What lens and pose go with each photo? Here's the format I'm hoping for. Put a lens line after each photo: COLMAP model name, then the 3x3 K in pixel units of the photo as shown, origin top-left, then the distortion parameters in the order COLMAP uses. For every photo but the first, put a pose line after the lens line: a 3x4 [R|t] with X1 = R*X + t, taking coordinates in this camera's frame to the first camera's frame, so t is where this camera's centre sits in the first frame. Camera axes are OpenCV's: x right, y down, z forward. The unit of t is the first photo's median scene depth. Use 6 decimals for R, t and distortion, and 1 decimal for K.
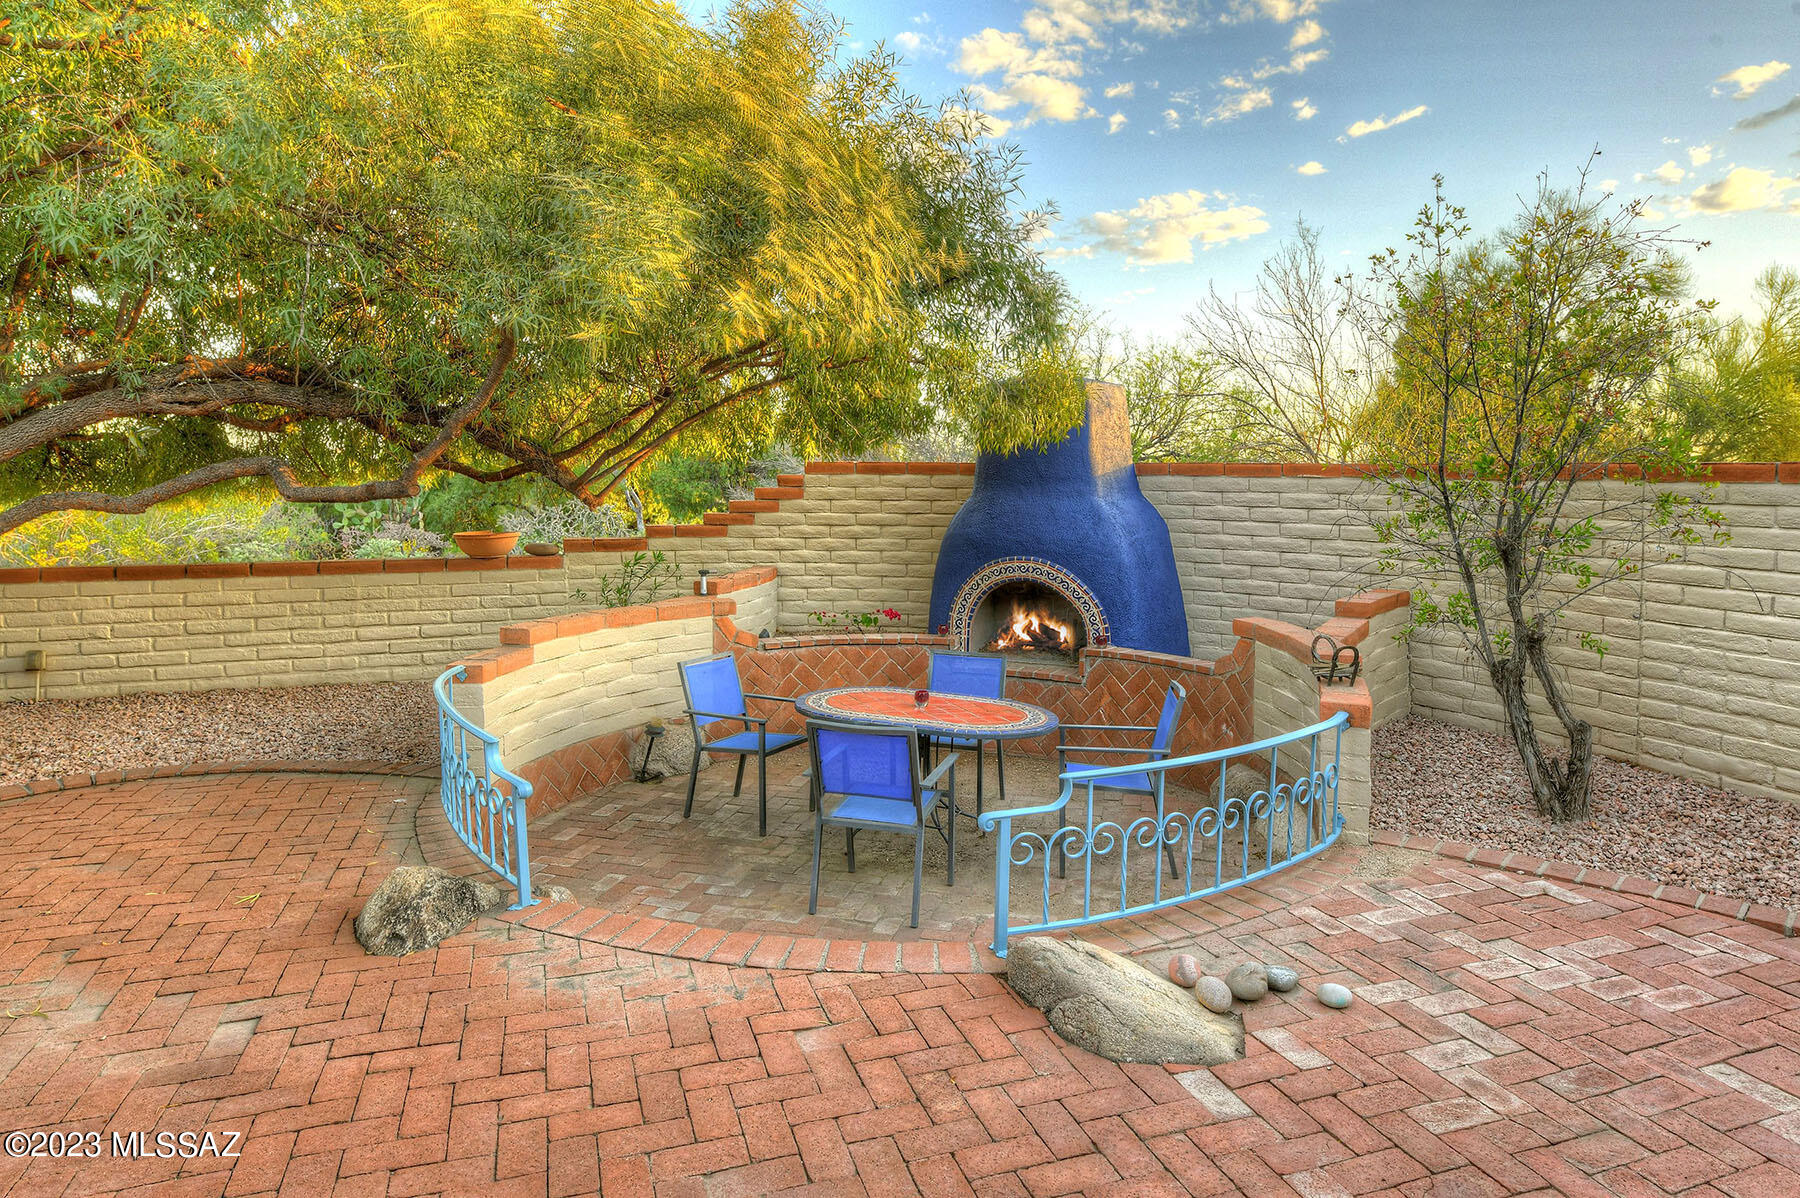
lens RADIAL K [[1037.1, 0, 900.0], [0, 1037.1, 599.0], [0, 0, 1]] dist [0.000986, 0.000875]
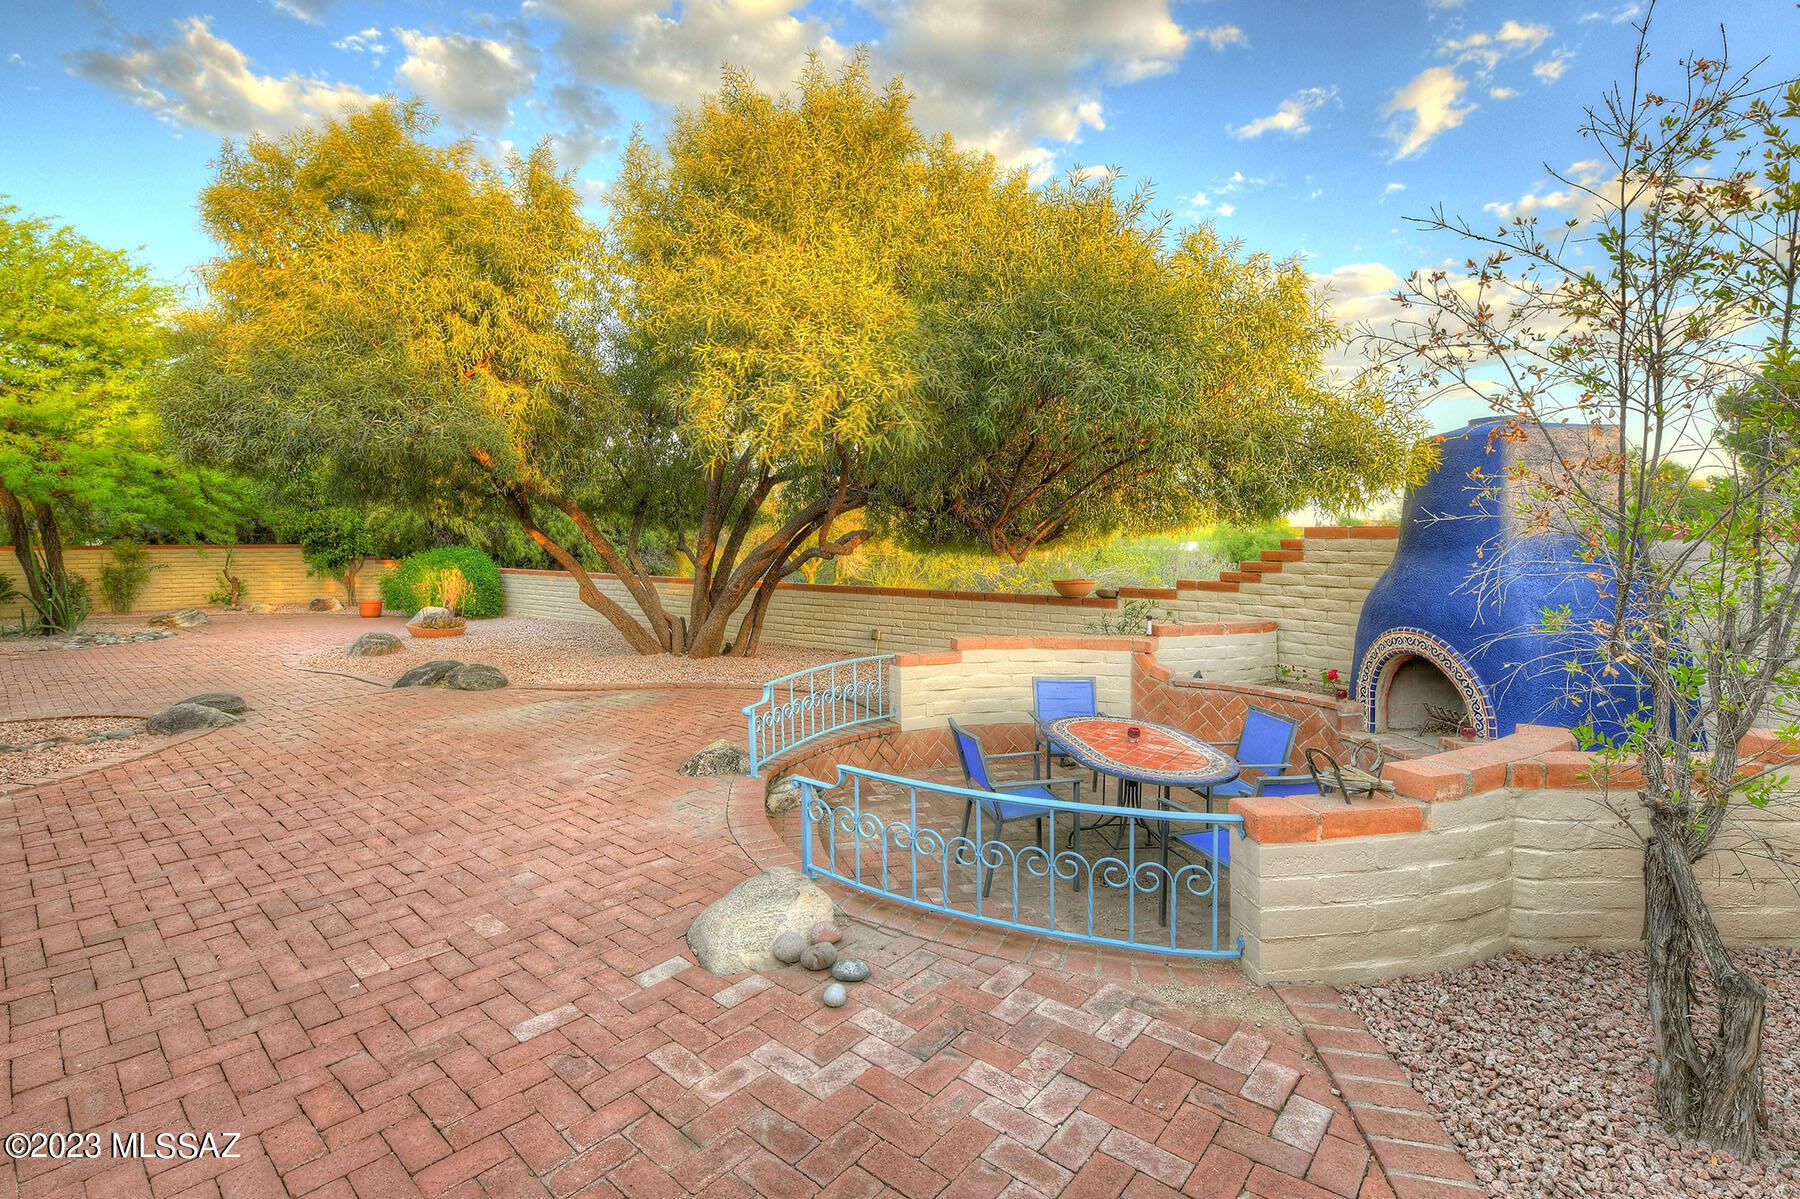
lens RADIAL K [[818.9, 0, 900.0], [0, 818.9, 599.5], [0, 0, 1]] dist [-0.000557, -0.000082]
pose [[0.508231, 0.060643, -0.859083, 0.954303], [-0.102198, 0.994716, 0.009757, -0.049096], [0.855135, 0.082837, 0.511744, 0.454256]]
